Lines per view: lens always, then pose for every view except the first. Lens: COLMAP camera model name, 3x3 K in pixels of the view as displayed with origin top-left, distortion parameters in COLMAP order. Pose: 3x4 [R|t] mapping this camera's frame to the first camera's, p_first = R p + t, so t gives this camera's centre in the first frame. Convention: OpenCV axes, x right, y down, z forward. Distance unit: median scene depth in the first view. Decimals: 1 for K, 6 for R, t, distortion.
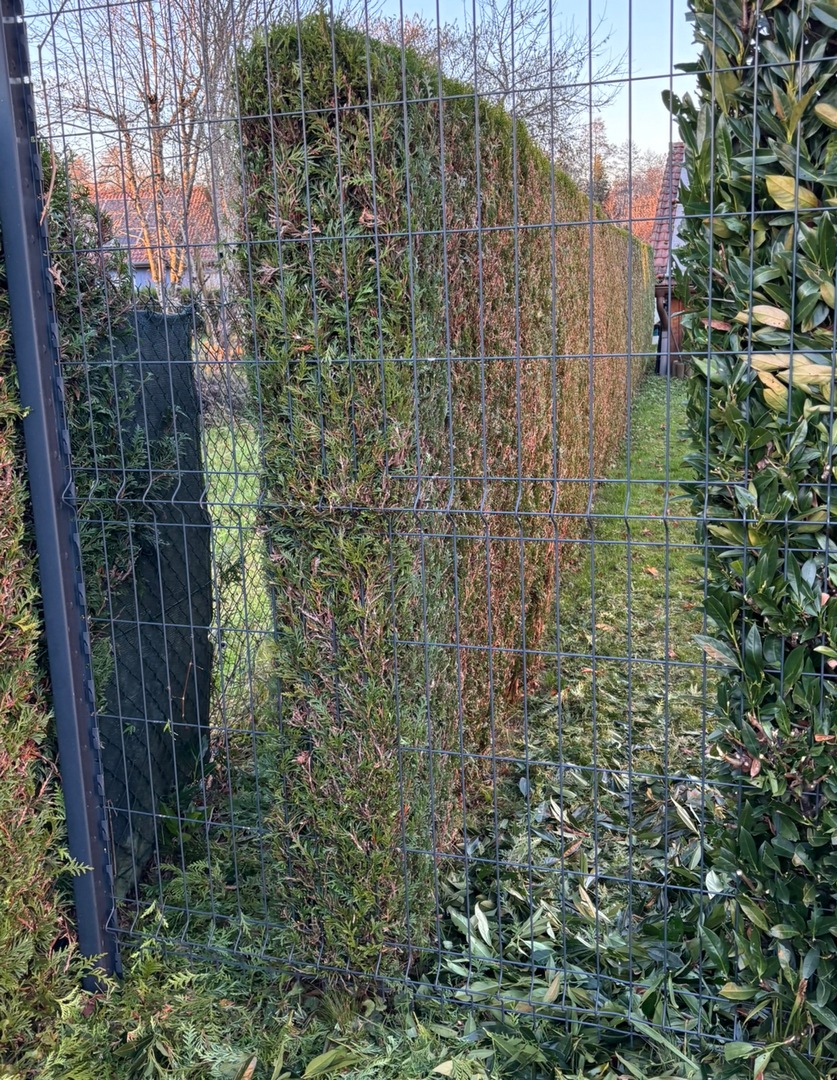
lens RADIAL K [[1078.2, 0, 418.5], [0, 1078.2, 506.9], [0, 0, 1]] dist [0.033826, -0.003493]
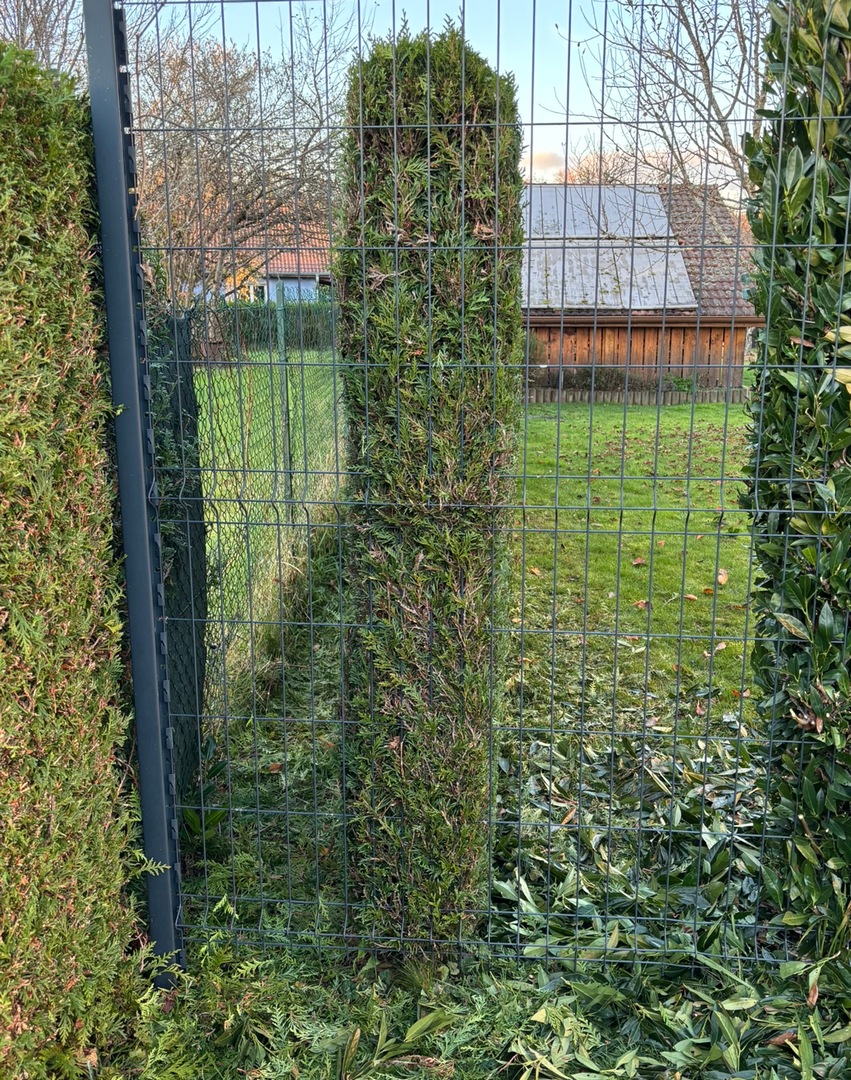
lens RADIAL K [[1028.7, 0, 425.5], [0, 1028.7, 540.0], [0, 0, 1]] dist [0.036782, -0.008212]
pose [[0.971916, -0.012910, 0.234973, -0.312027], [0.007901, 0.999721, 0.022246, 0.011663], [-0.235194, -0.019765, 0.971747, 0.020264]]
